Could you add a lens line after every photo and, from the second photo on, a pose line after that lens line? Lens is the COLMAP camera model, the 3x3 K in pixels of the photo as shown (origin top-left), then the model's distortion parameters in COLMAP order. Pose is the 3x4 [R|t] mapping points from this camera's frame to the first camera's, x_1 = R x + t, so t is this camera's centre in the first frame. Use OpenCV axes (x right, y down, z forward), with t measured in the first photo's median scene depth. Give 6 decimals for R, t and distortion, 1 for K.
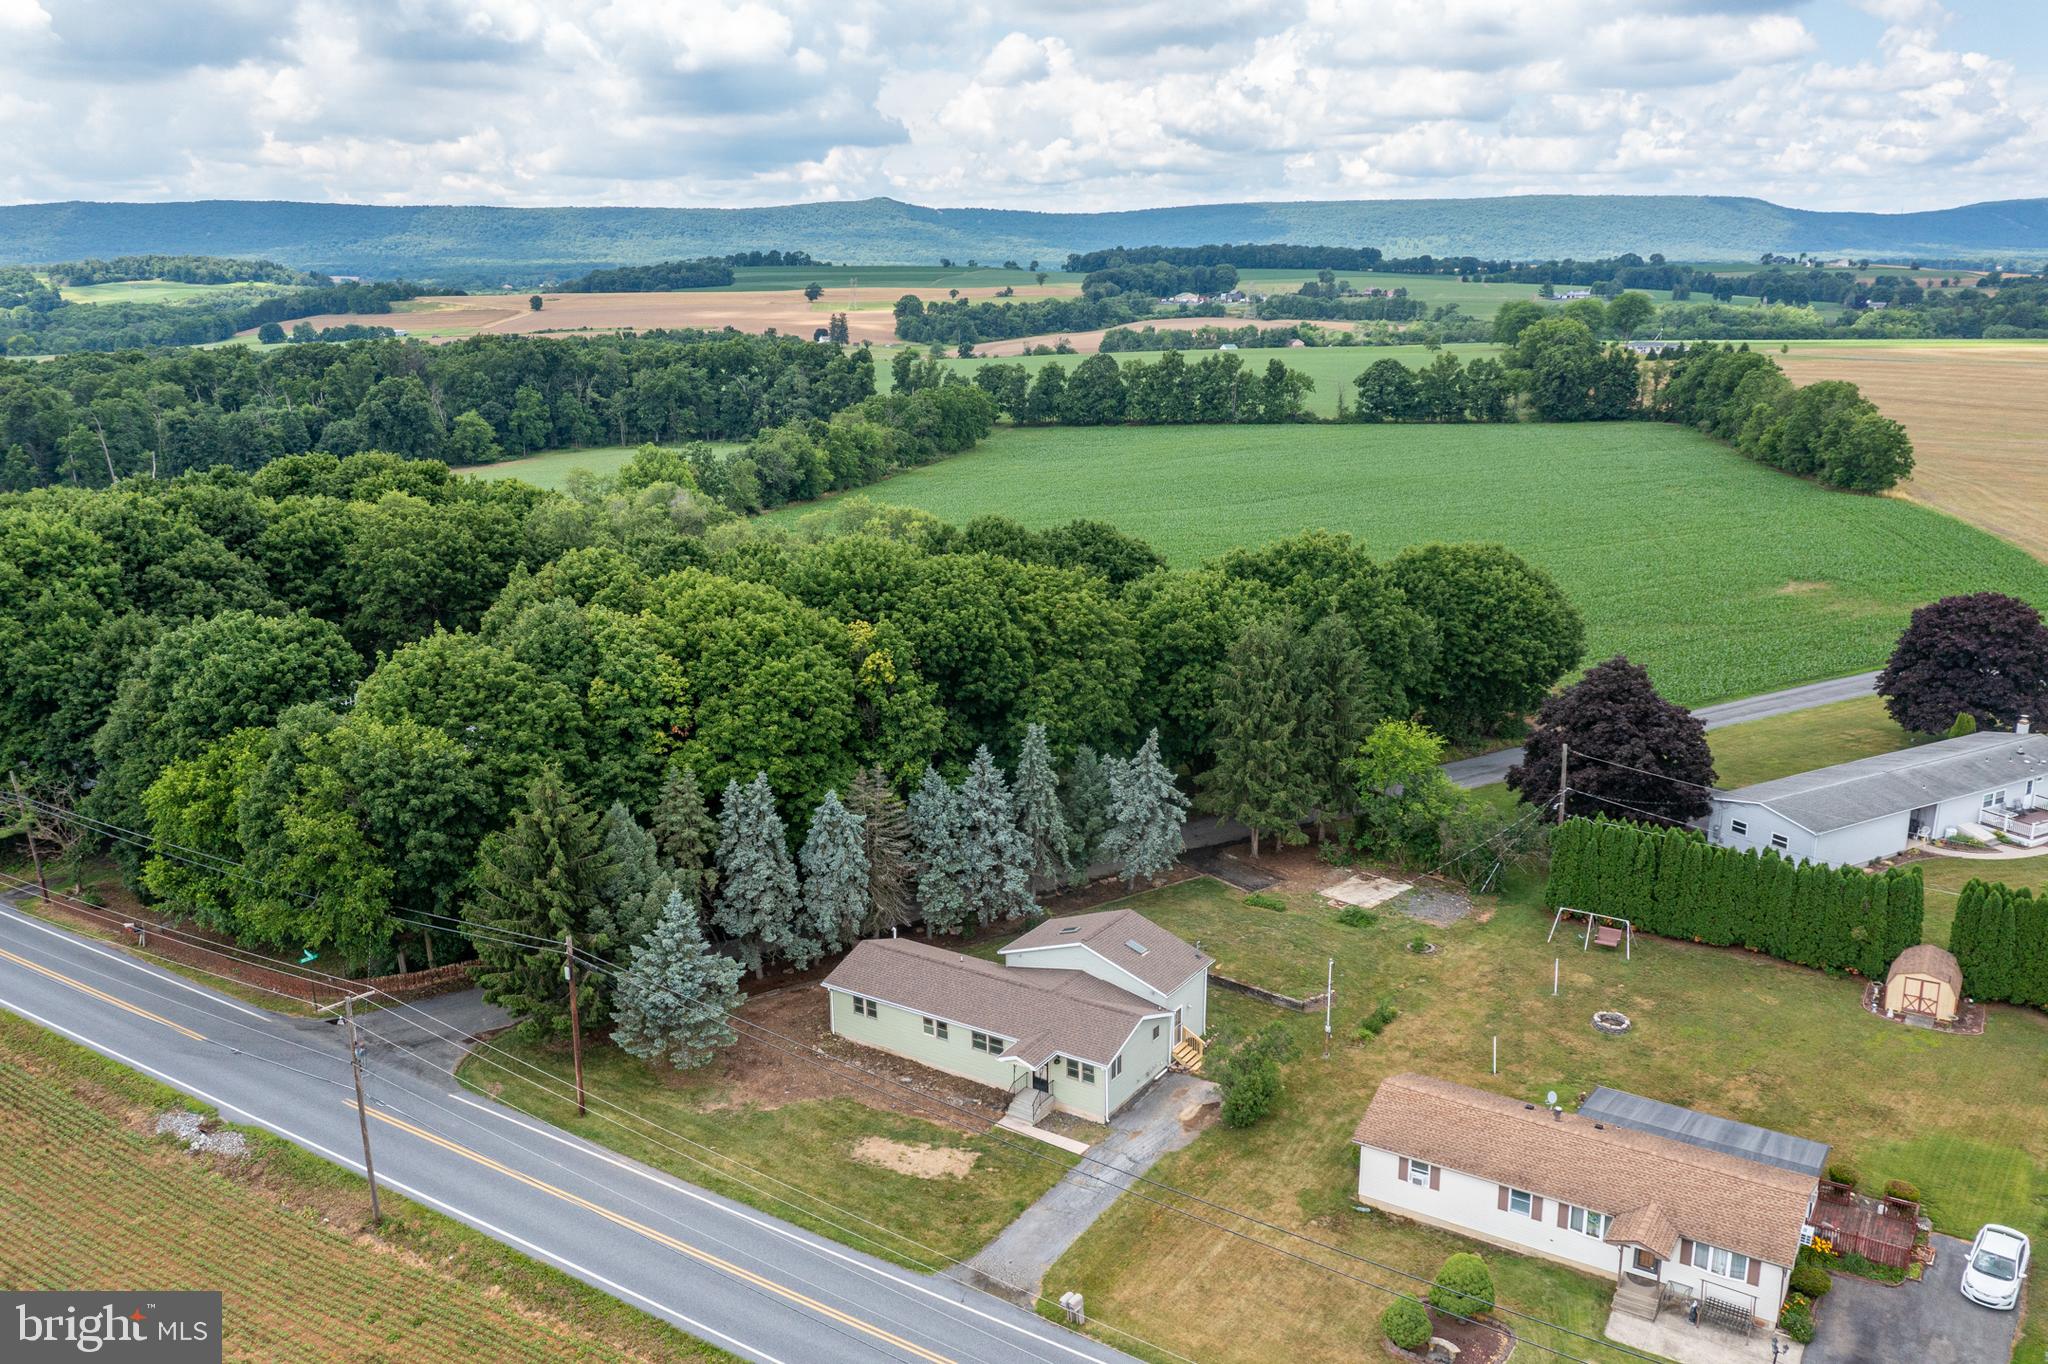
lens RADIAL K [[1629.9, 0, 1027.4], [0, 1629.9, 684.6], [0, 0, 1]] dist [-0.000425, -0.001134]
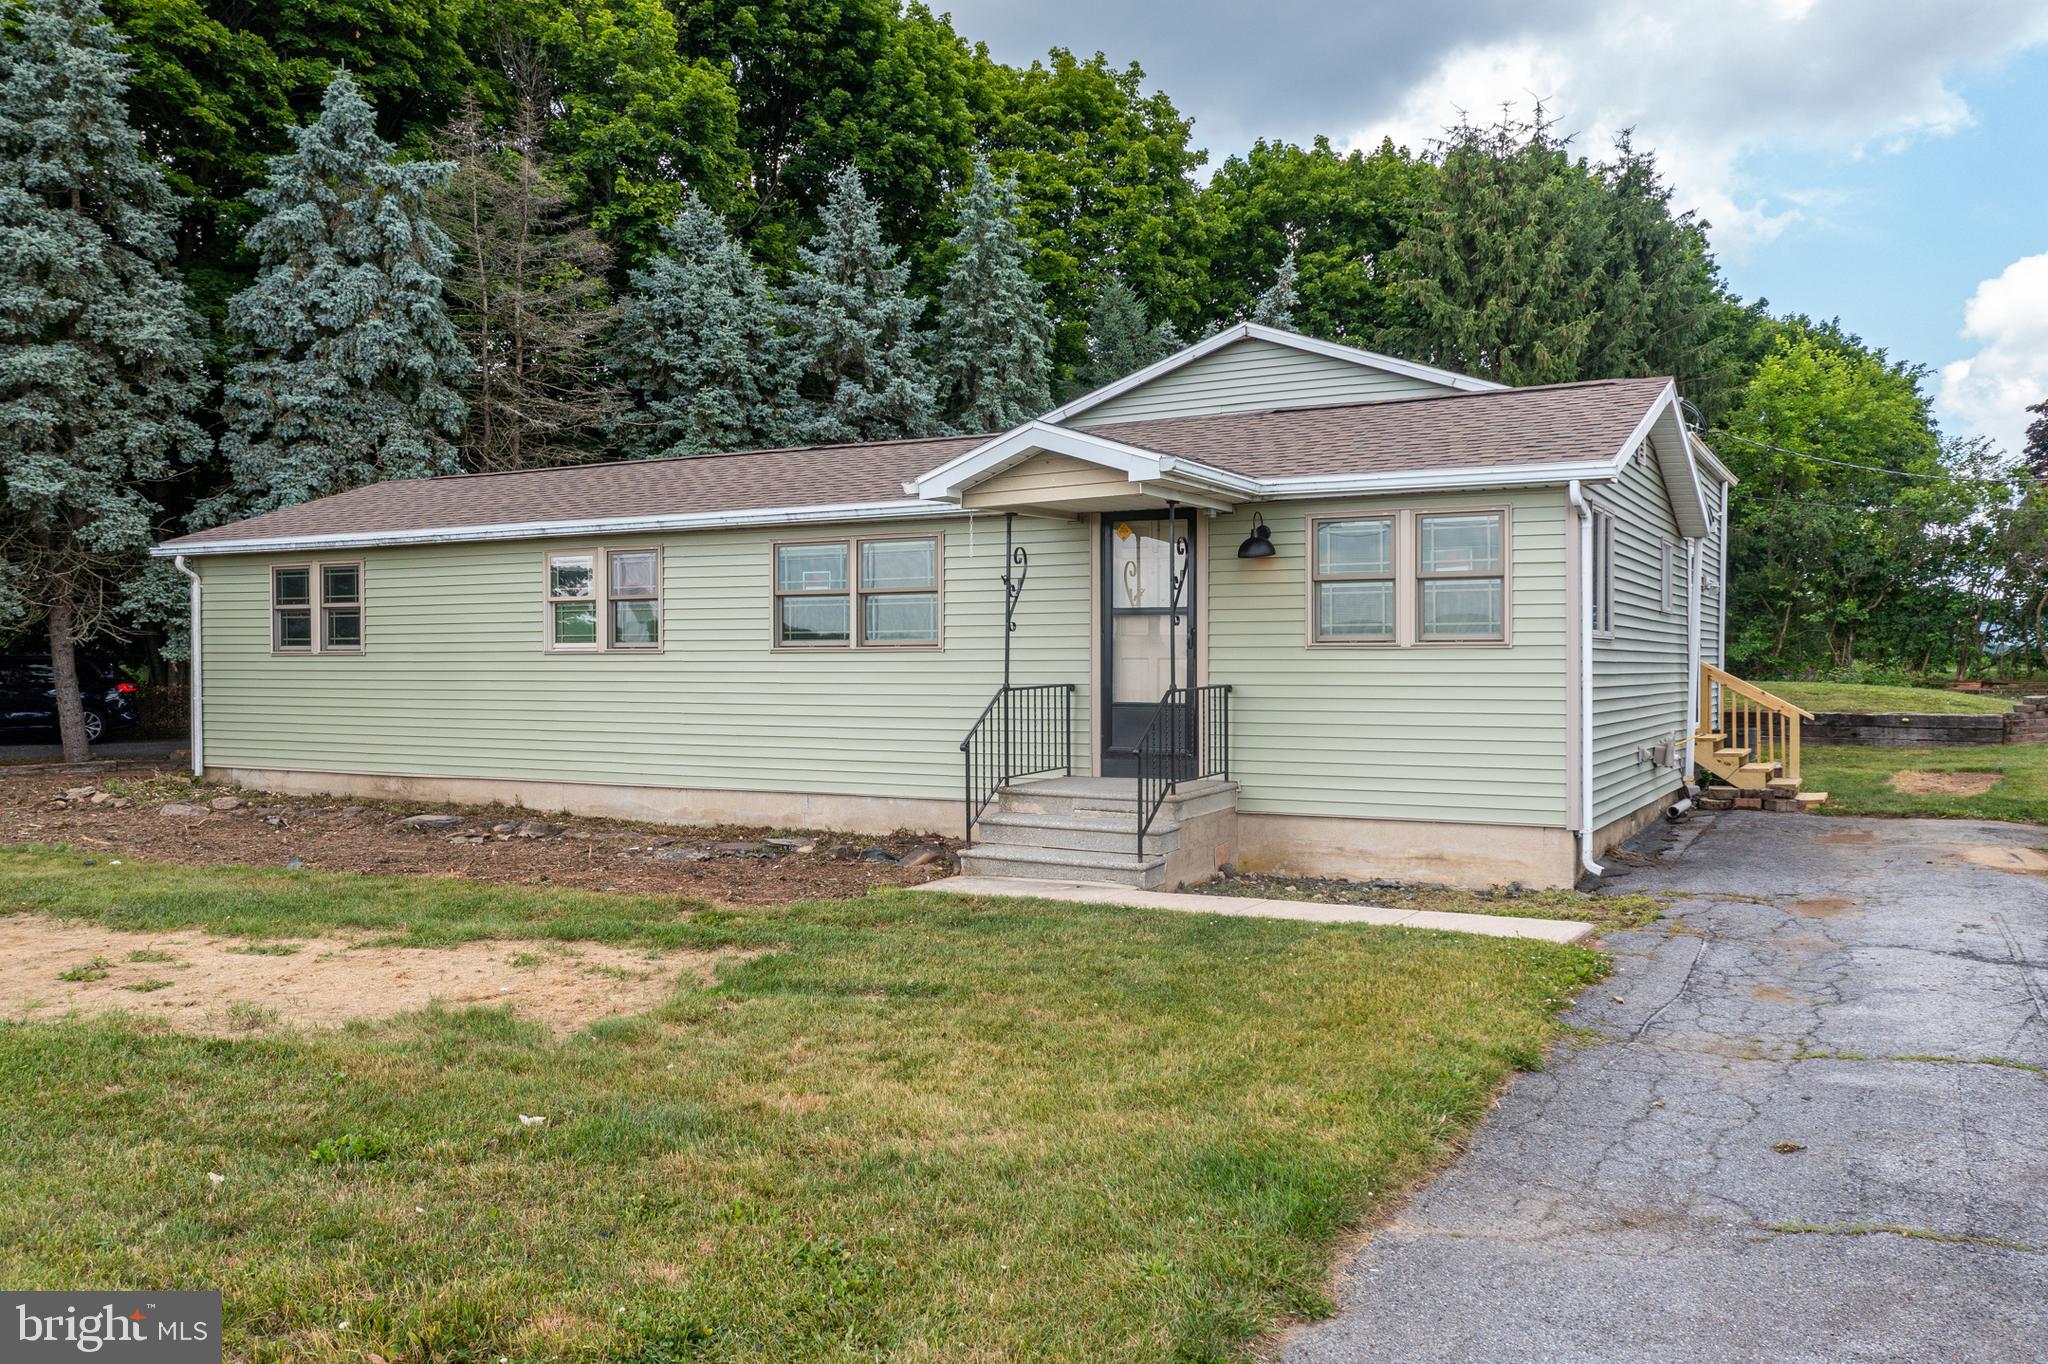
lens RADIAL K [[1629.9, 0, 1018.9], [0, 1629.9, 683.7], [0, 0, 1]] dist [-0.000425, -0.001134]
pose [[0.997628, -0.008785, 0.068272, -0.015275], [0.024509, 0.972155, -0.233052, 0.220427], [-0.064323, 0.234173, 0.970065, 0.652178]]
